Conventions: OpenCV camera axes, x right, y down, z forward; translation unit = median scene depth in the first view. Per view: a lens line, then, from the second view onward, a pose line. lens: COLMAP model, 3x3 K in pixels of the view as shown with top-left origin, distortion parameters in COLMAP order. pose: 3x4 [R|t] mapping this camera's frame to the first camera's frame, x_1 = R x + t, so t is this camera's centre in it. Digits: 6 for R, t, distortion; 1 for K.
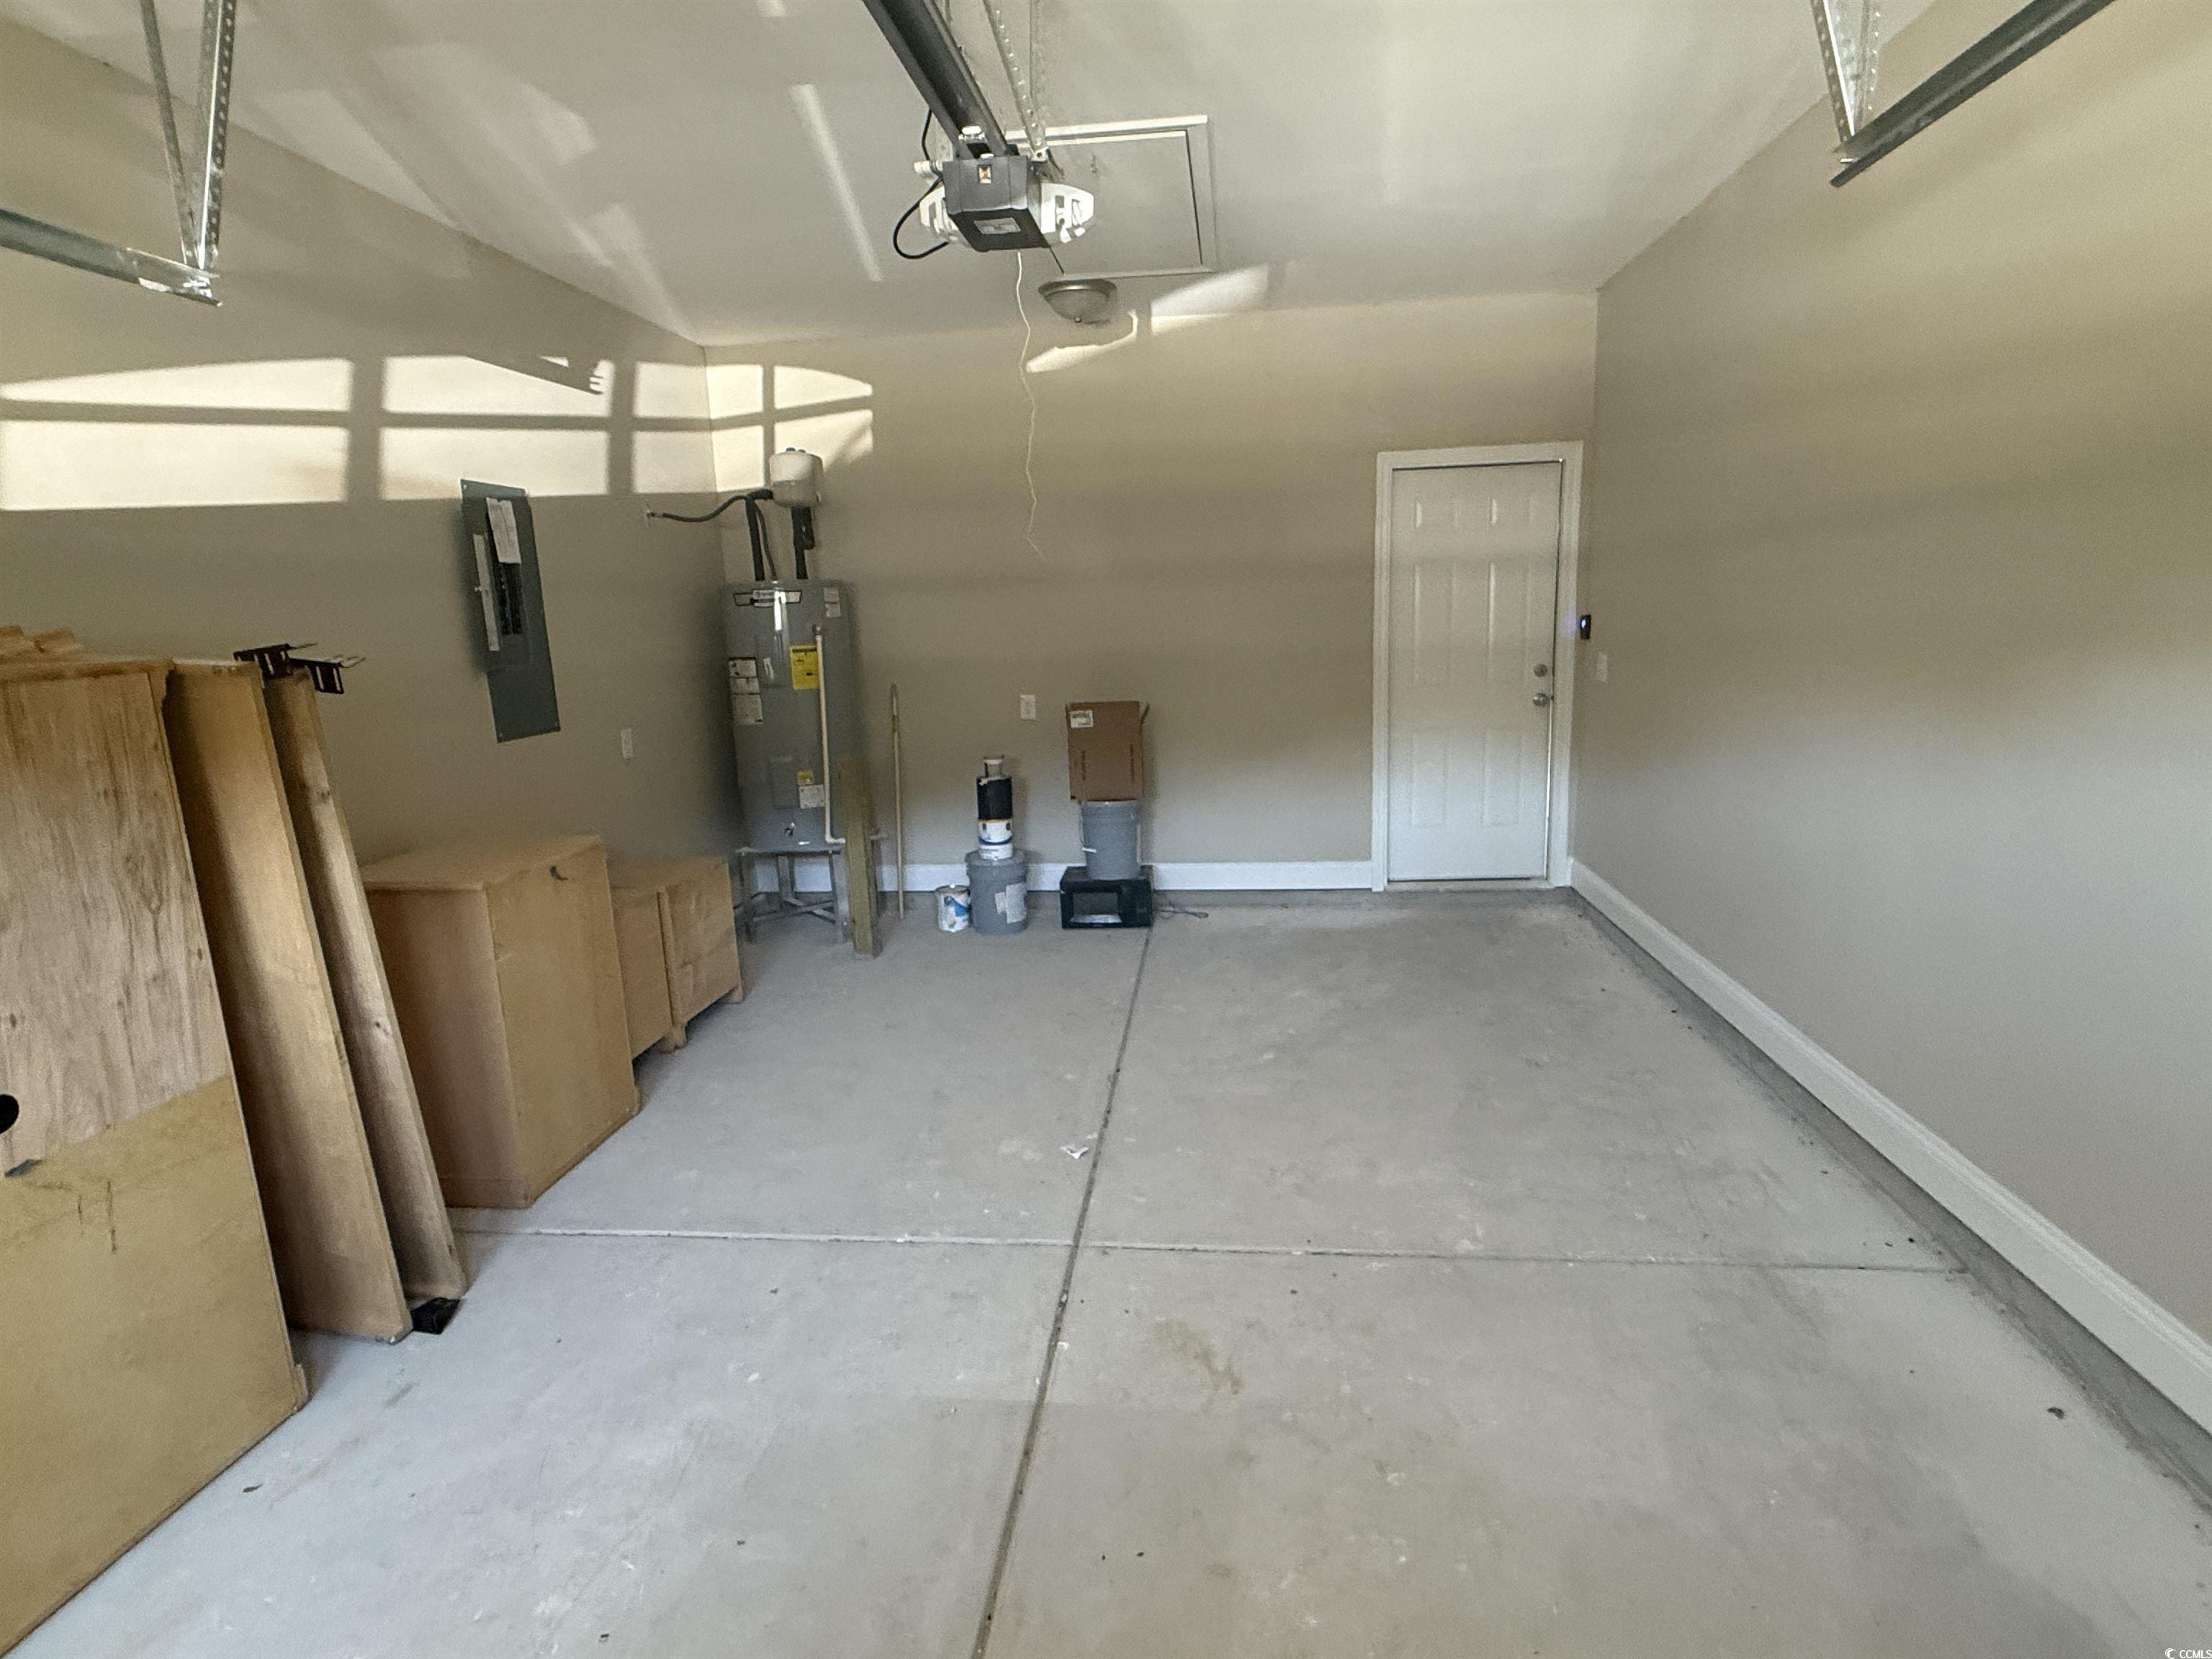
lens RADIAL K [[1136.1, 0, 1106.0], [0, 1136.1, 829.5], [0, 0, 1]] dist [0.000587, 0.000558]
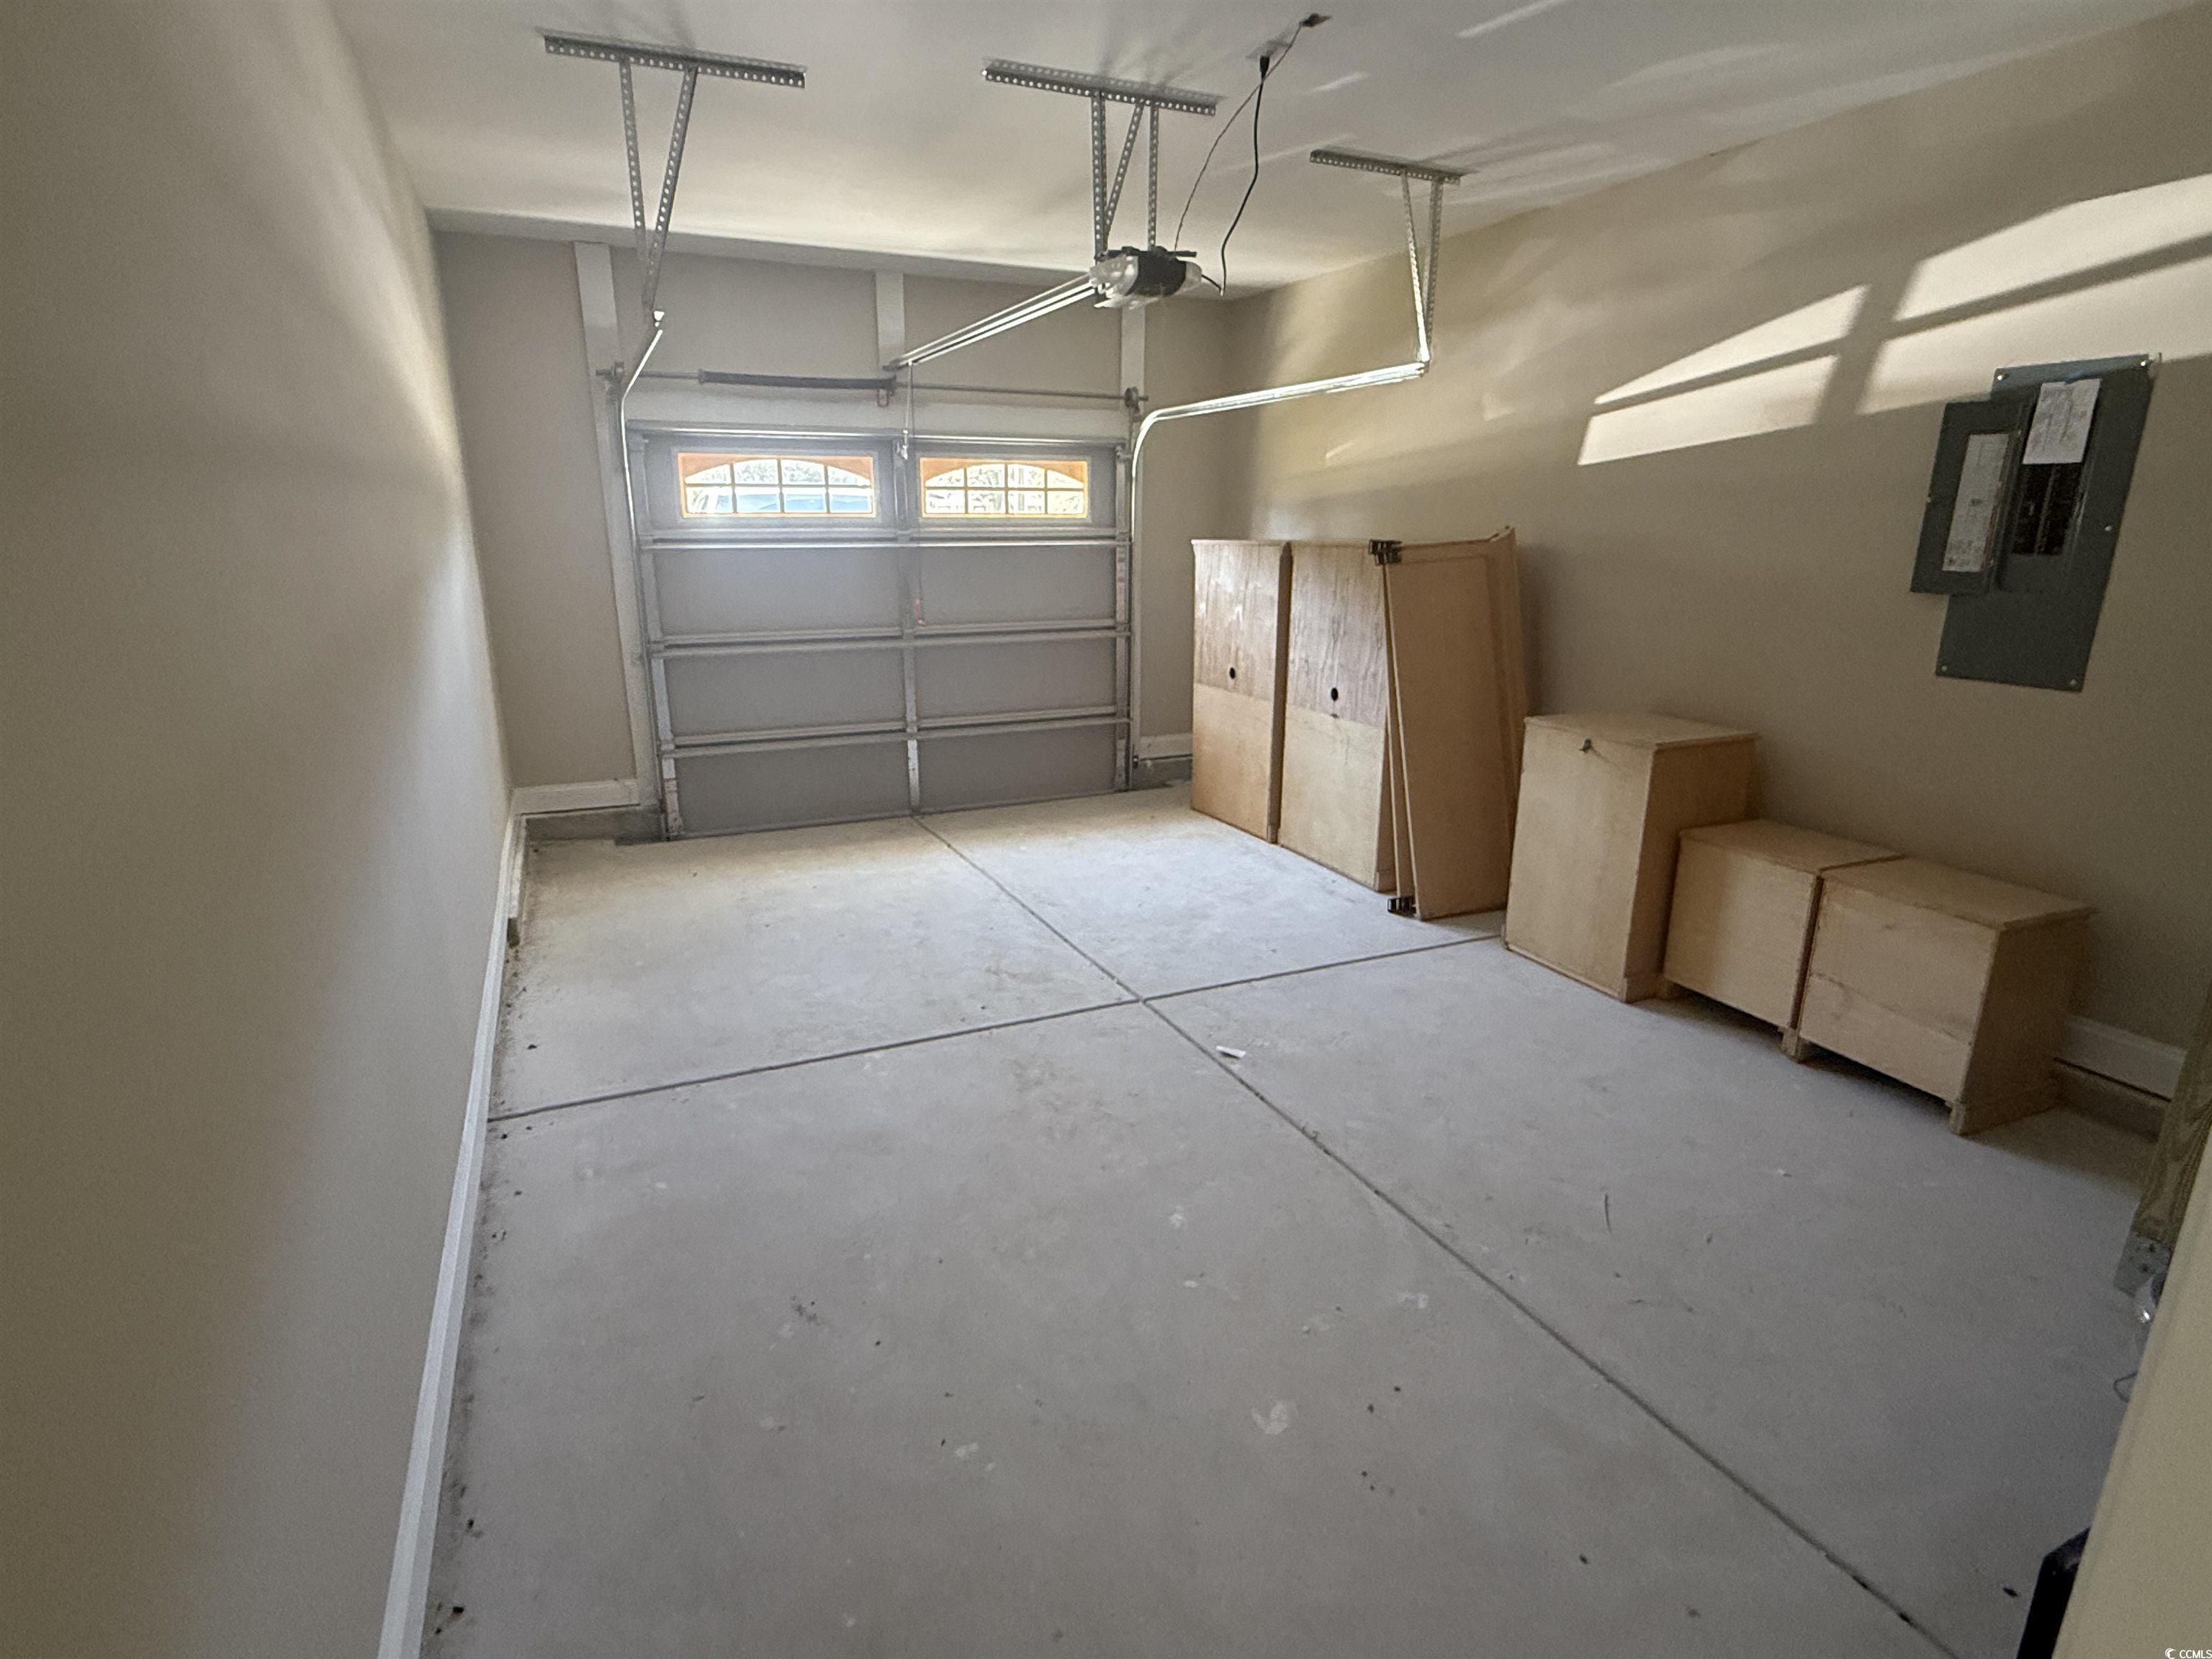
lens RADIAL K [[1136.1, 0, 1106.0], [0, 1136.1, 829.5], [0, 0, 1]] dist [0.000587, 0.000558]
pose [[-0.852532, 0.173251, -0.493126, 0.510332], [-0.072442, 0.895194, 0.439750, -0.335166], [0.517631, 0.410624, -0.750631, 1.482071]]
